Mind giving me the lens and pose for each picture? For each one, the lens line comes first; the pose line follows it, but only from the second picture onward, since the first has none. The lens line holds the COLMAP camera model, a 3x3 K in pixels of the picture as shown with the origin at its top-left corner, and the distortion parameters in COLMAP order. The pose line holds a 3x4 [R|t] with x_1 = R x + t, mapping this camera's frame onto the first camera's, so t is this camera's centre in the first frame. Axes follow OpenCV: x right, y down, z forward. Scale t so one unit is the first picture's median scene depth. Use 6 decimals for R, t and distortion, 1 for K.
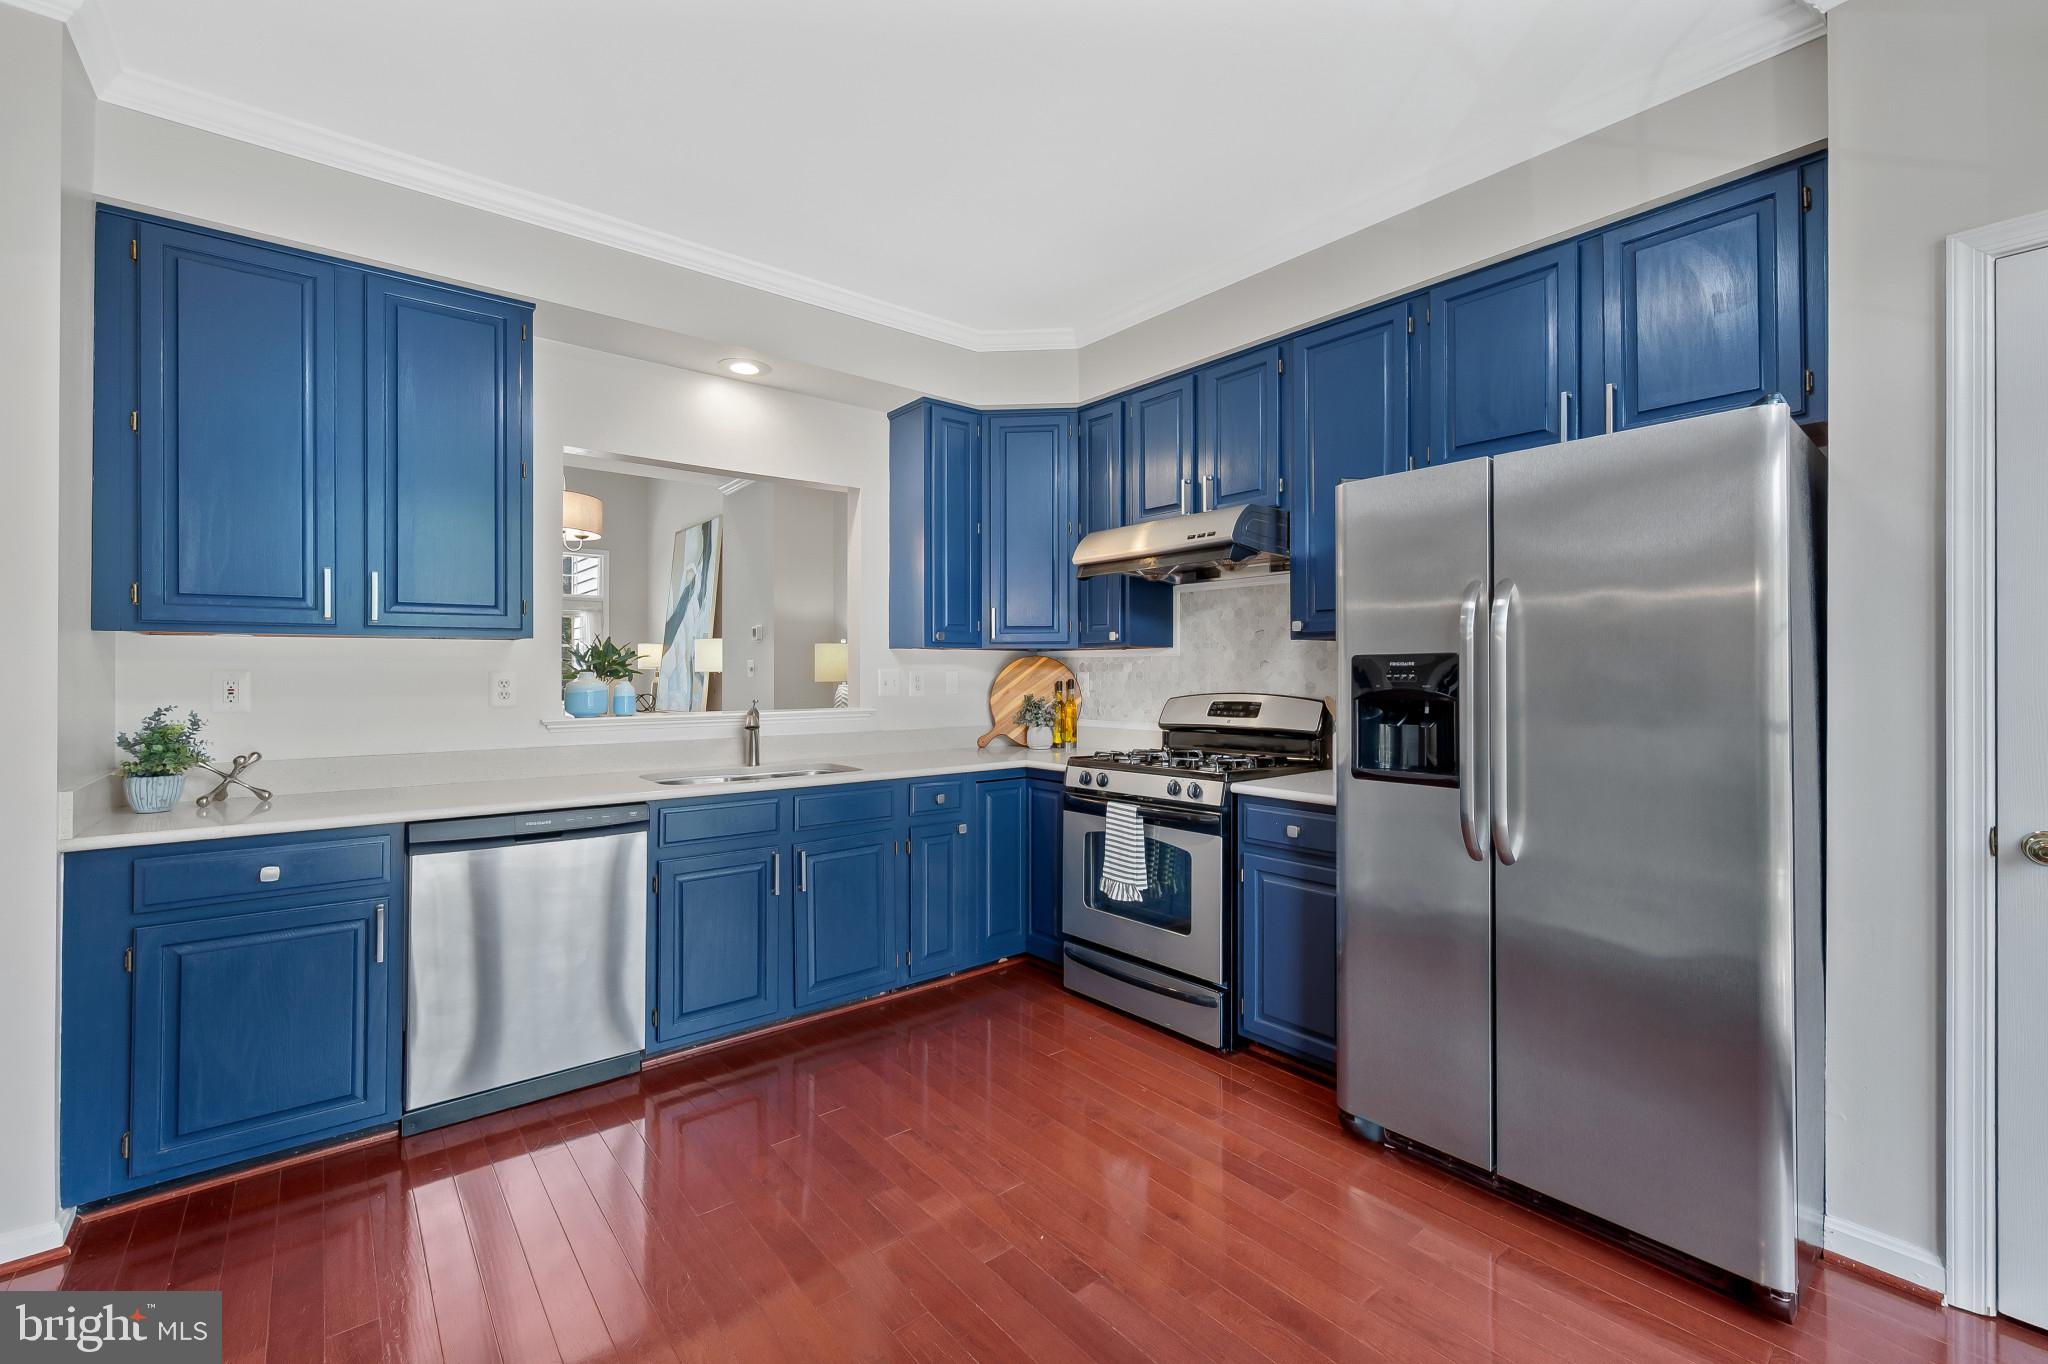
lens RADIAL K [[868.0, 0, 1031.0], [0, 868.0, 670.0], [0, 0, 1]] dist [0.000168, -0.000755]
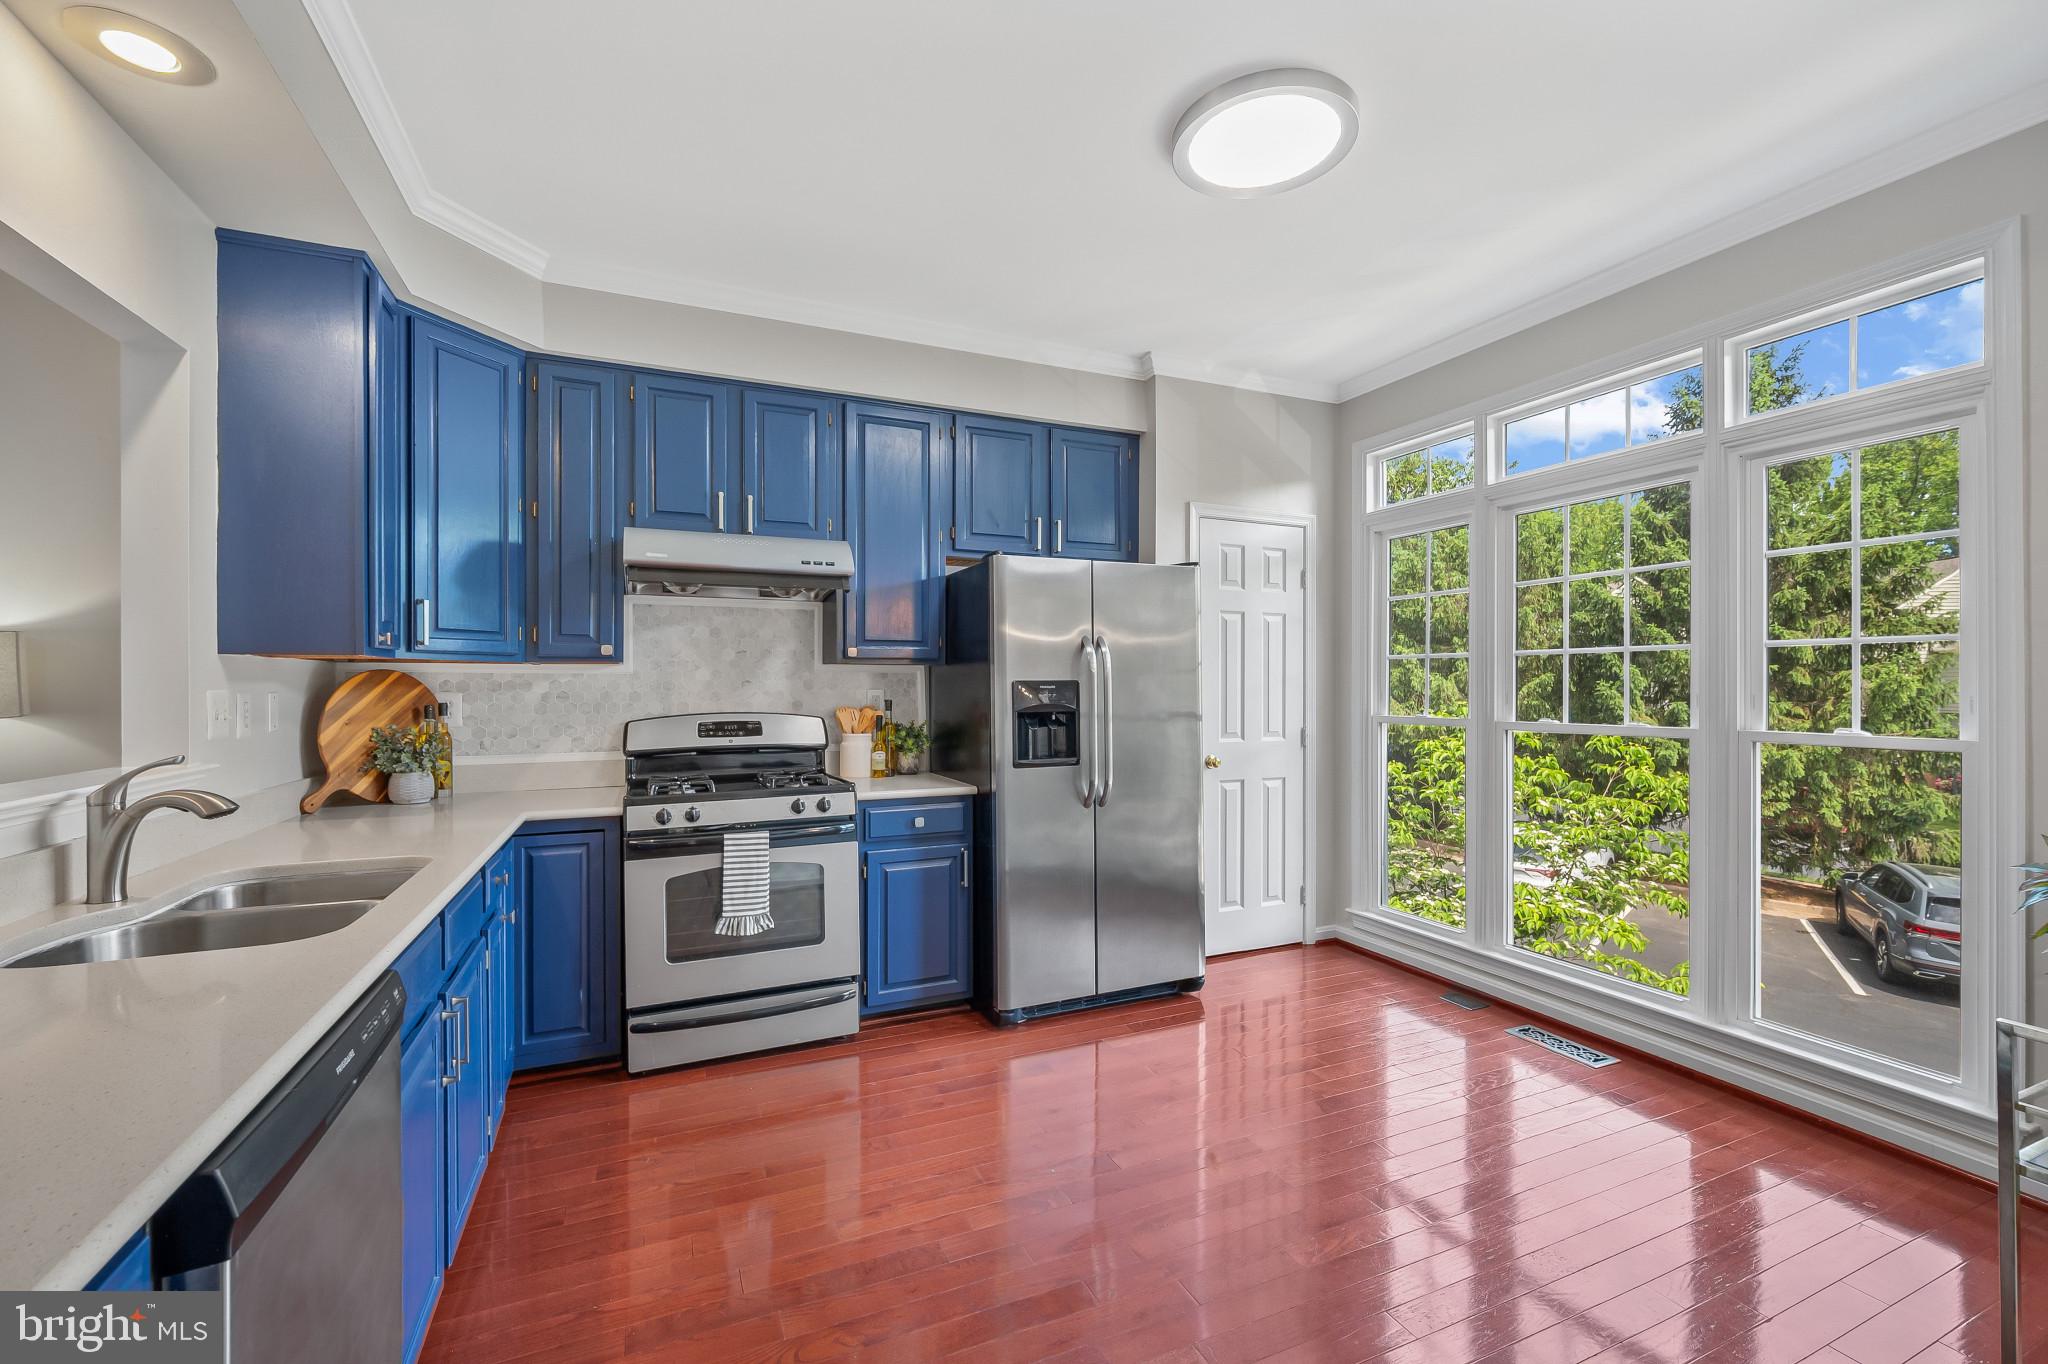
lens RADIAL K [[868.0, 0, 1031.8], [0, 868.0, 685.1], [0, 0, 1]] dist [0.000168, -0.000755]
pose [[0.258923, -0.001651, 0.965897, -0.662524], [-0.001558, 0.999997, 0.002127, -0.008300], [-0.965897, -0.002056, 0.258919, 0.415770]]
